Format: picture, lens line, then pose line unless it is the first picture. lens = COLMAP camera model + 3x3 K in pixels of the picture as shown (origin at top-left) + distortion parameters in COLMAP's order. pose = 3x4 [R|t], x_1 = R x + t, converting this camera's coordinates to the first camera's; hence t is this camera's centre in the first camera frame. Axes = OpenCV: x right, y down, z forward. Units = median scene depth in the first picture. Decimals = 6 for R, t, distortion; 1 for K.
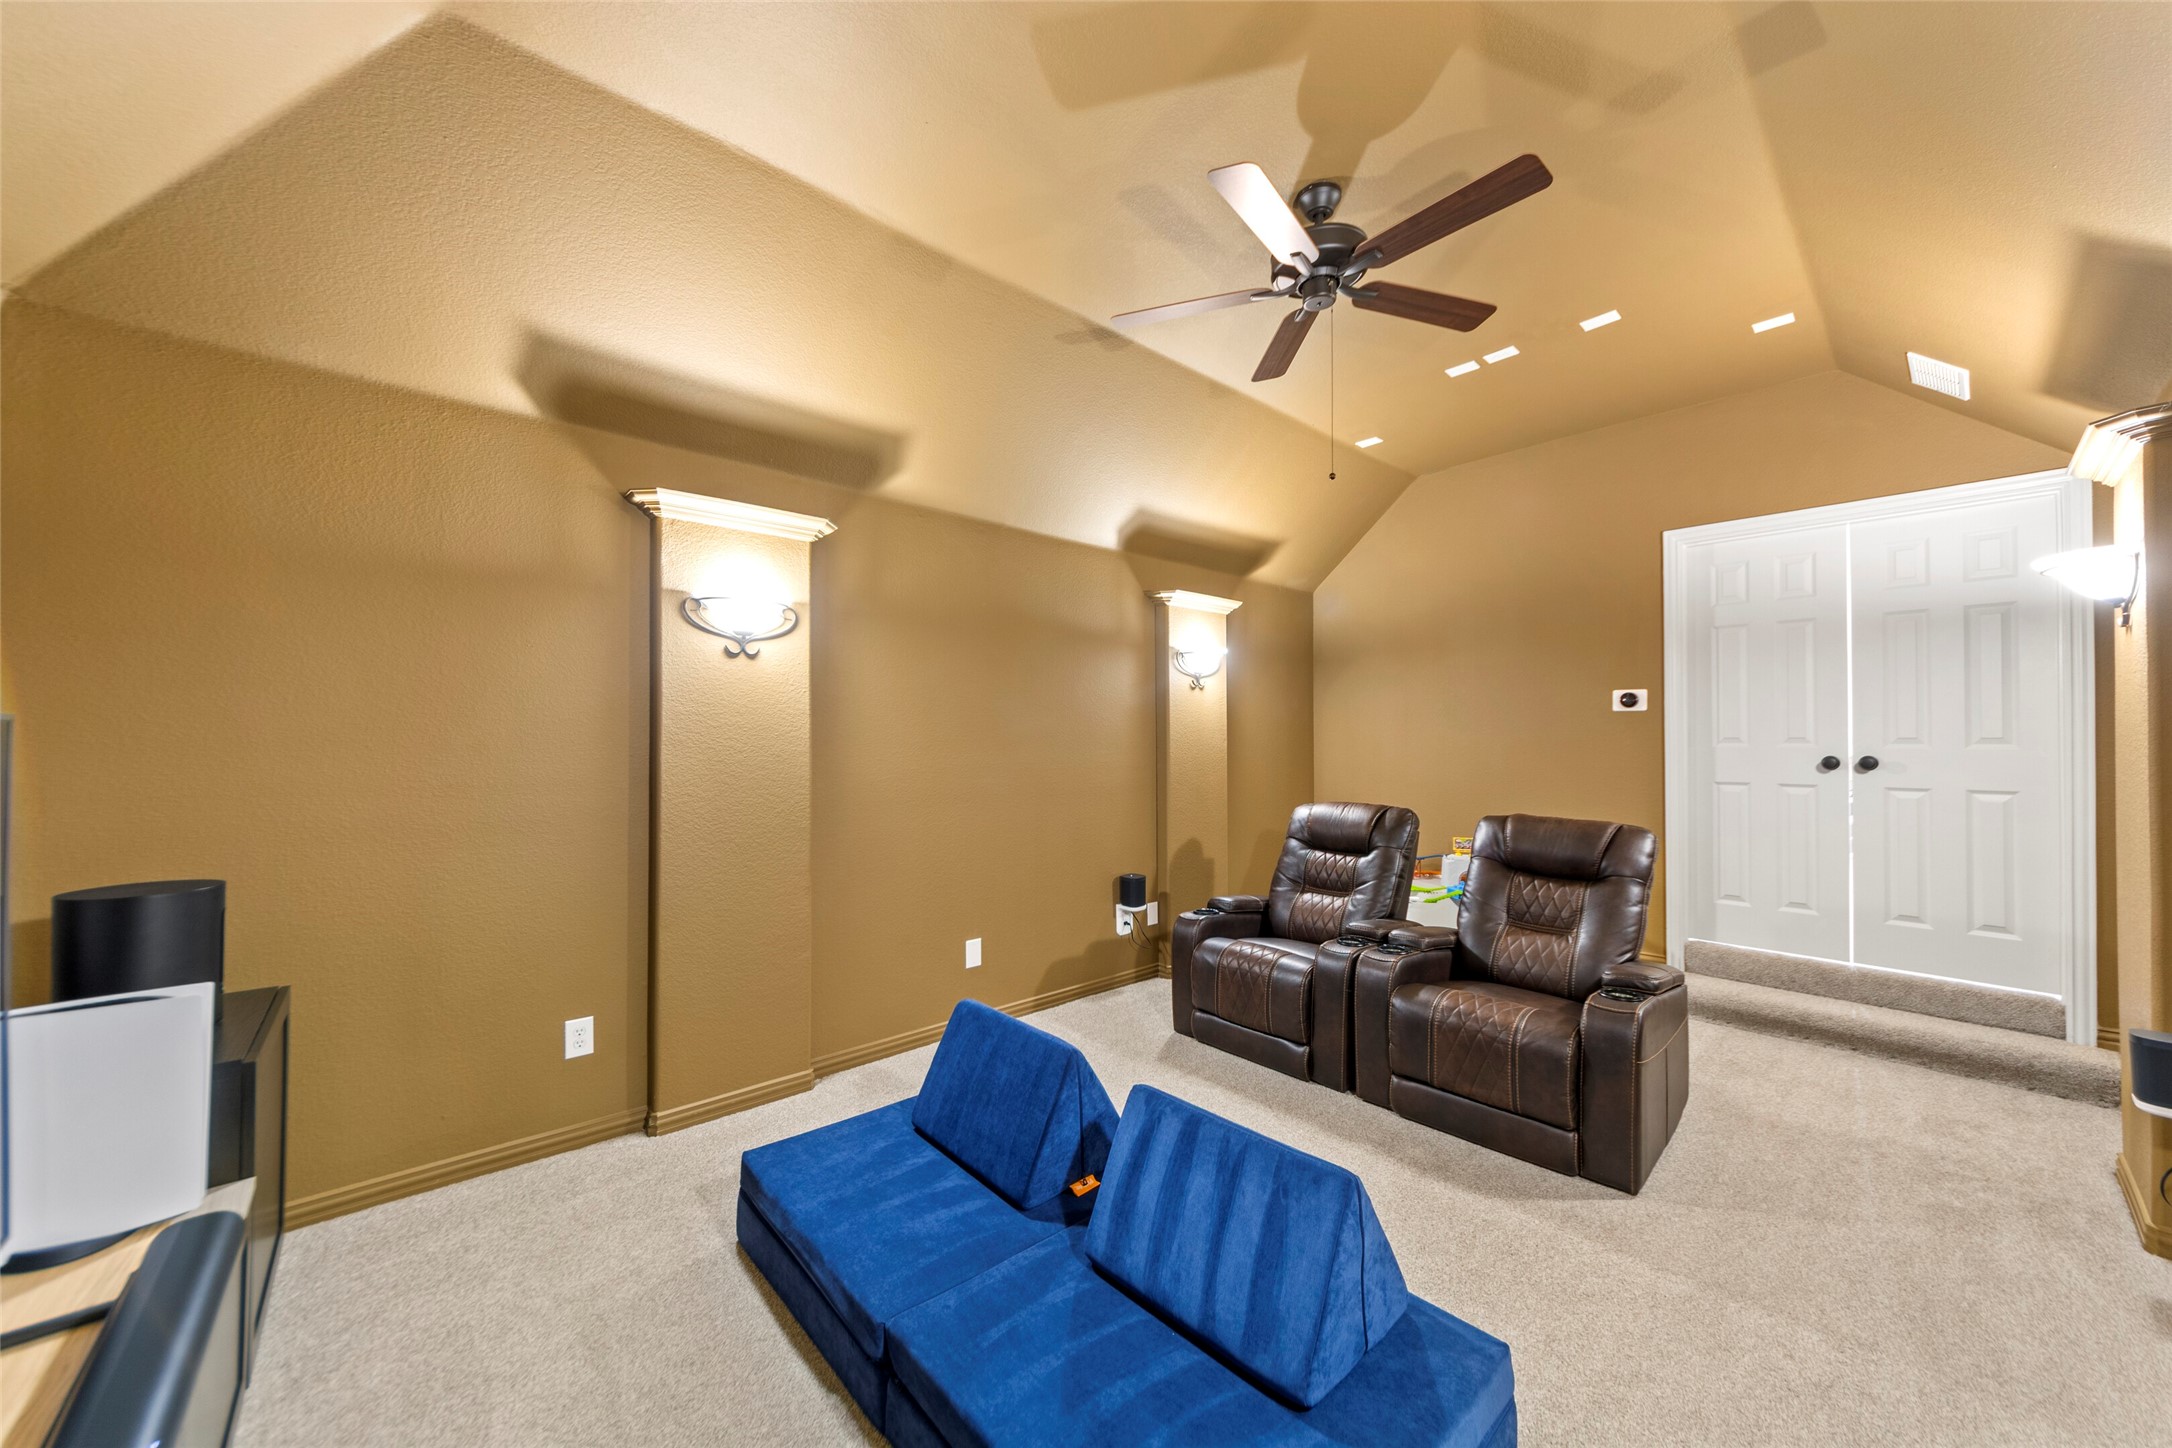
lens RADIAL K [[779.1, 0, 1089.3], [0, 779.1, 747.9], [0, 0, 1]] dist [-0.002411, -0.000375]
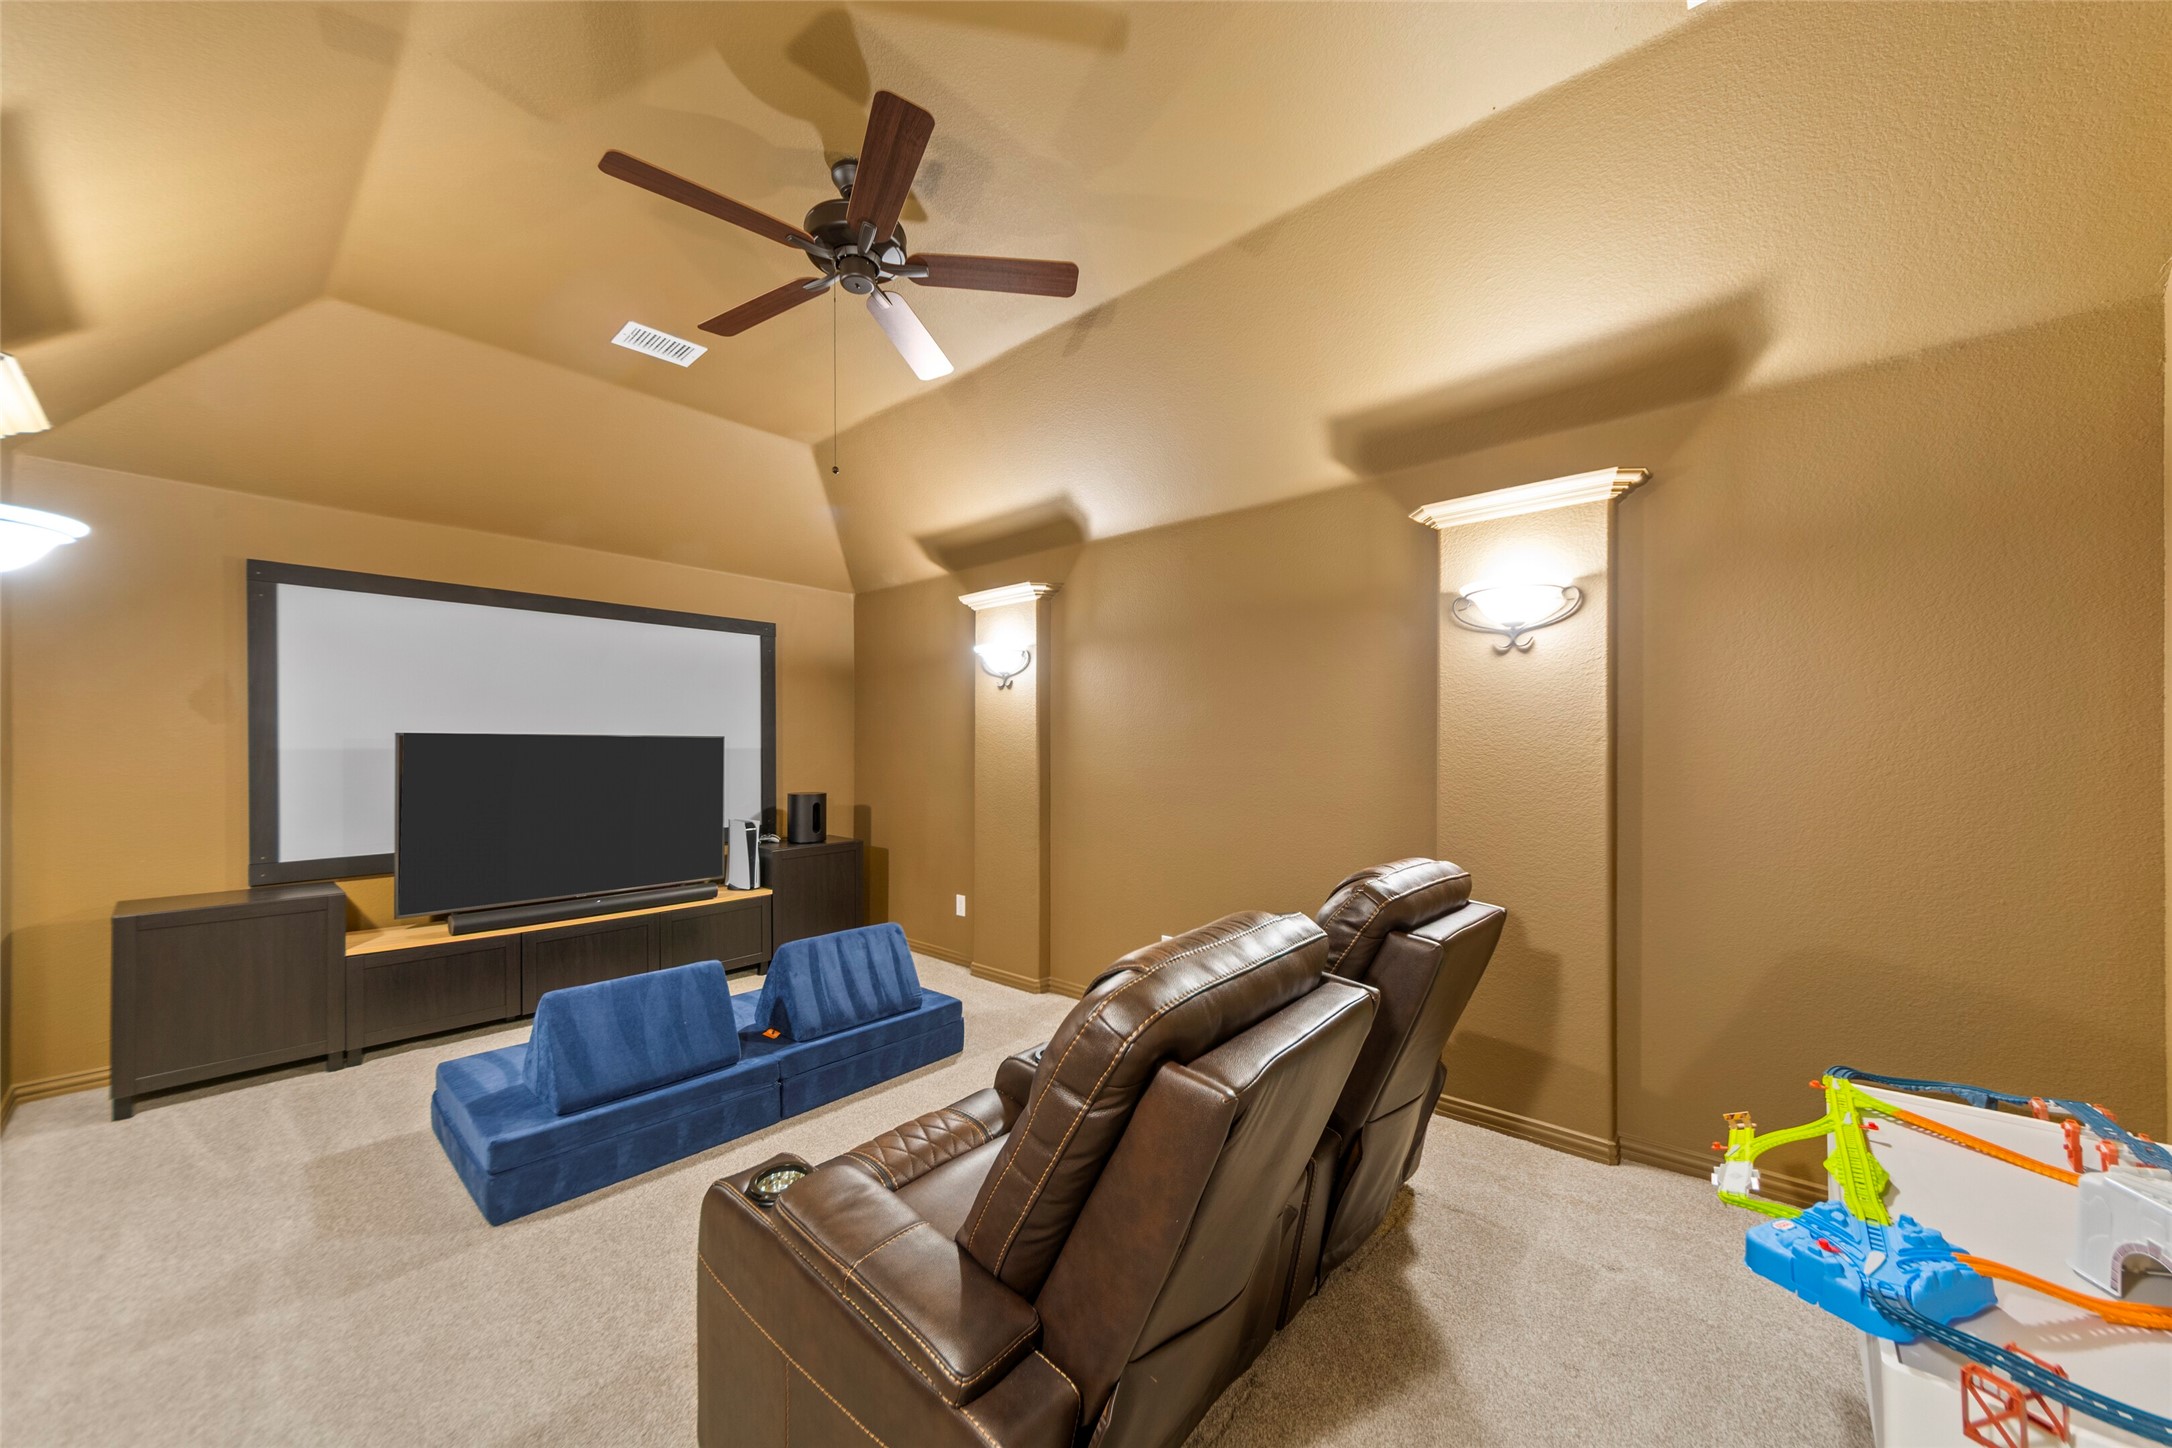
lens RADIAL K [[779.1, 0, 1089.3], [0, 779.1, 747.9], [0, 0, 1]] dist [-0.002411, -0.000375]
pose [[0.119948, 0.008914, -0.992740, 0.451109], [-0.006998, 0.999942, 0.008133, -0.004987], [0.992756, 0.005972, 0.120003, 0.409971]]
